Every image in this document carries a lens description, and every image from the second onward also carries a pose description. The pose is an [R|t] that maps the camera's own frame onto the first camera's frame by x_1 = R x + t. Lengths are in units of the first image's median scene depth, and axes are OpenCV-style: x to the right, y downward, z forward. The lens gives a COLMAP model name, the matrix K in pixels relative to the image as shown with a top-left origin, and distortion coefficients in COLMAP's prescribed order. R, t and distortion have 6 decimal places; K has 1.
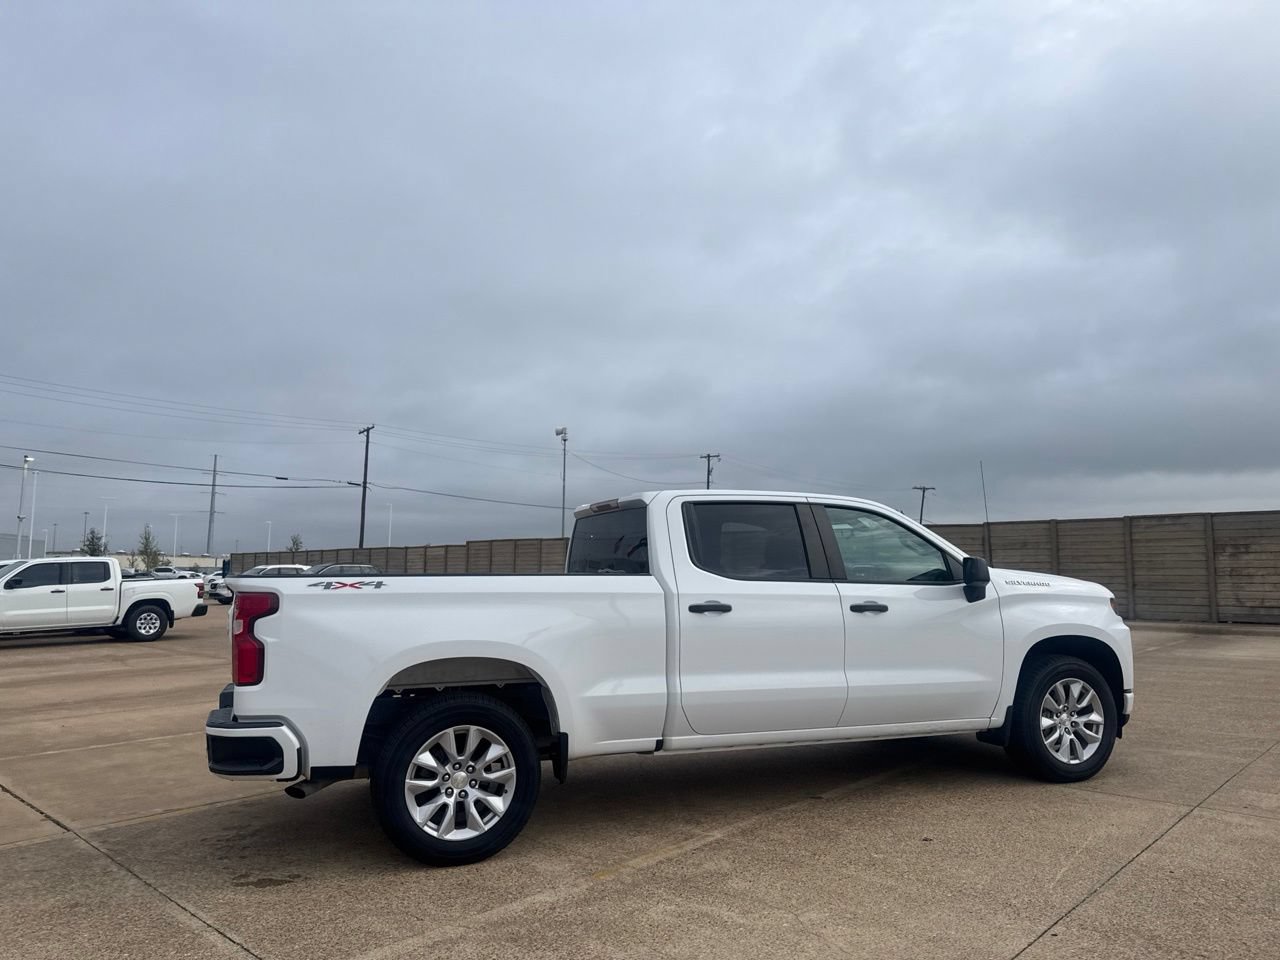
lens RADIAL K [[882.6, 0, 640.0], [0, 882.6, 480.0], [0, 0, 1]] dist [0.065498, -0.085301]
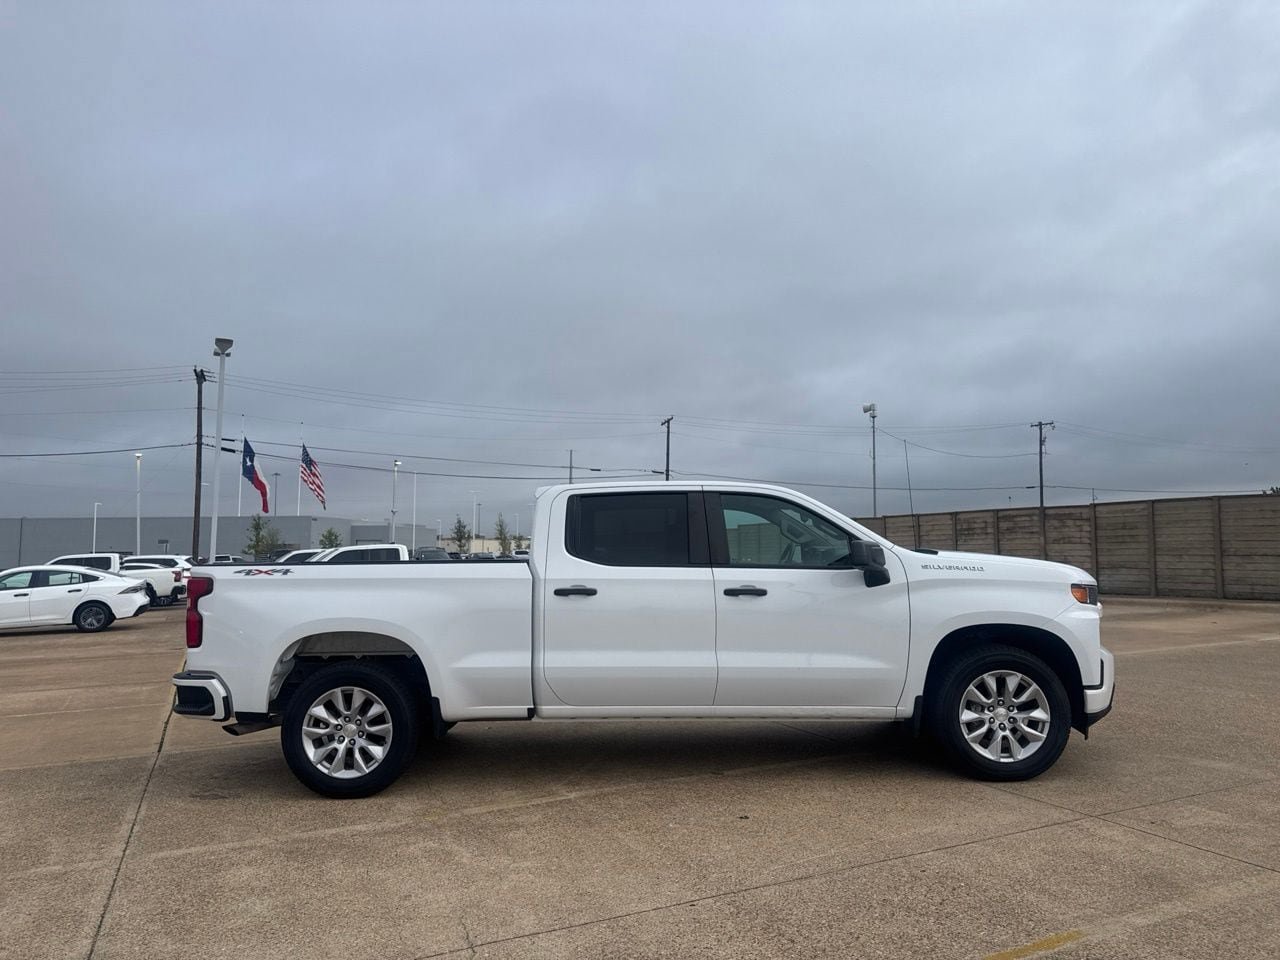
lens RADIAL K [[882.6, 0, 640.0], [0, 882.6, 480.0], [0, 0, 1]] dist [0.065498, -0.085301]
pose [[0.930726, -0.038034, -0.363733, 0.535294], [0.045687, 0.998878, 0.012456, -0.003634], [0.362851, -0.028211, 0.931420, 0.010572]]
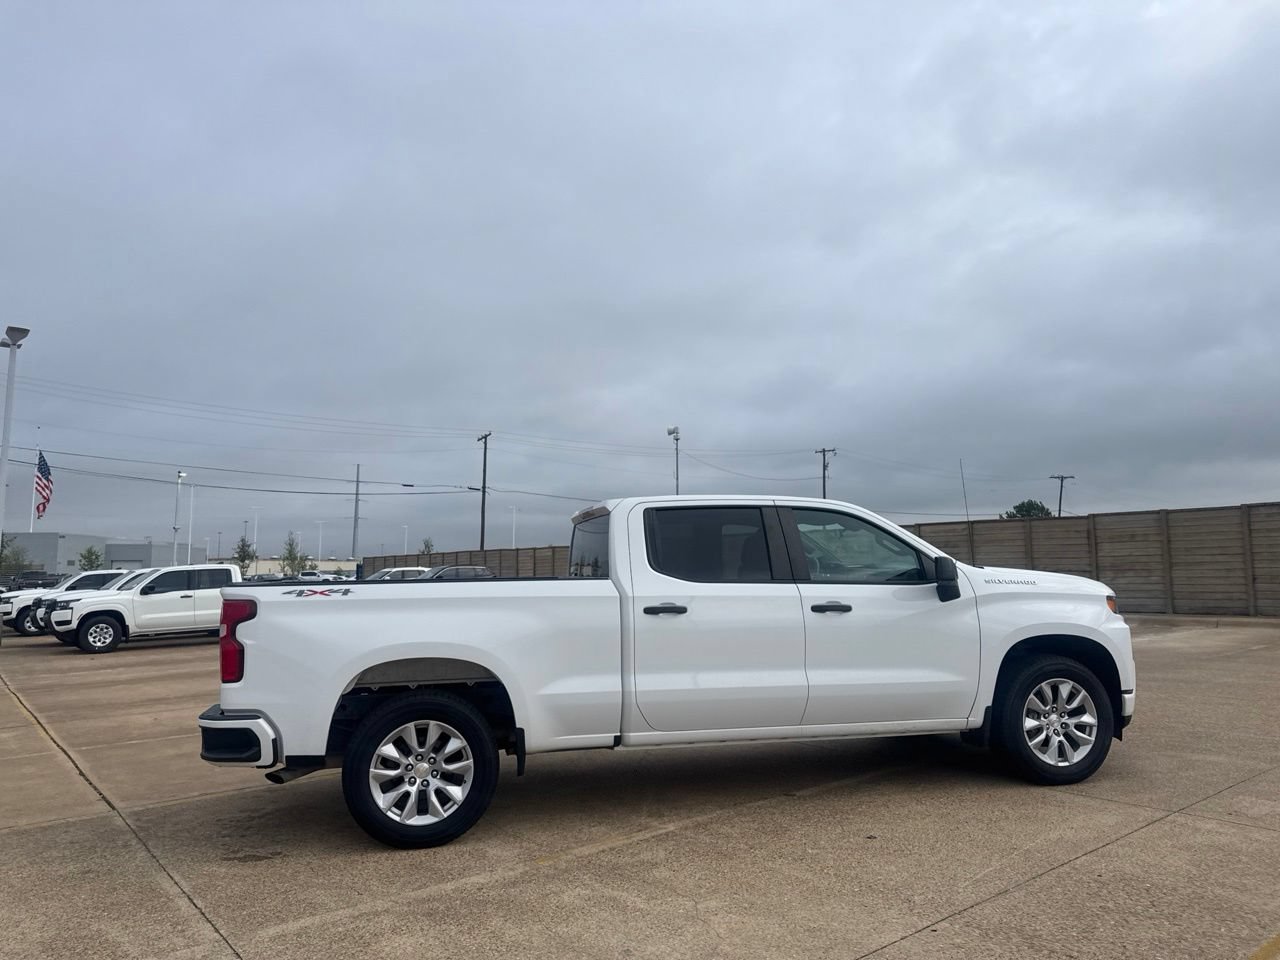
lens RADIAL K [[883.1, 0, 639.0], [0, 883.1, 467.6], [0, 0, 1]] dist [0.062334, -0.085518]
pose [[0.990041, -0.029441, -0.137663, 0.189421], [0.027784, 0.999517, -0.013940, -0.009679], [0.138007, 0.009976, 0.990381, -0.041742]]
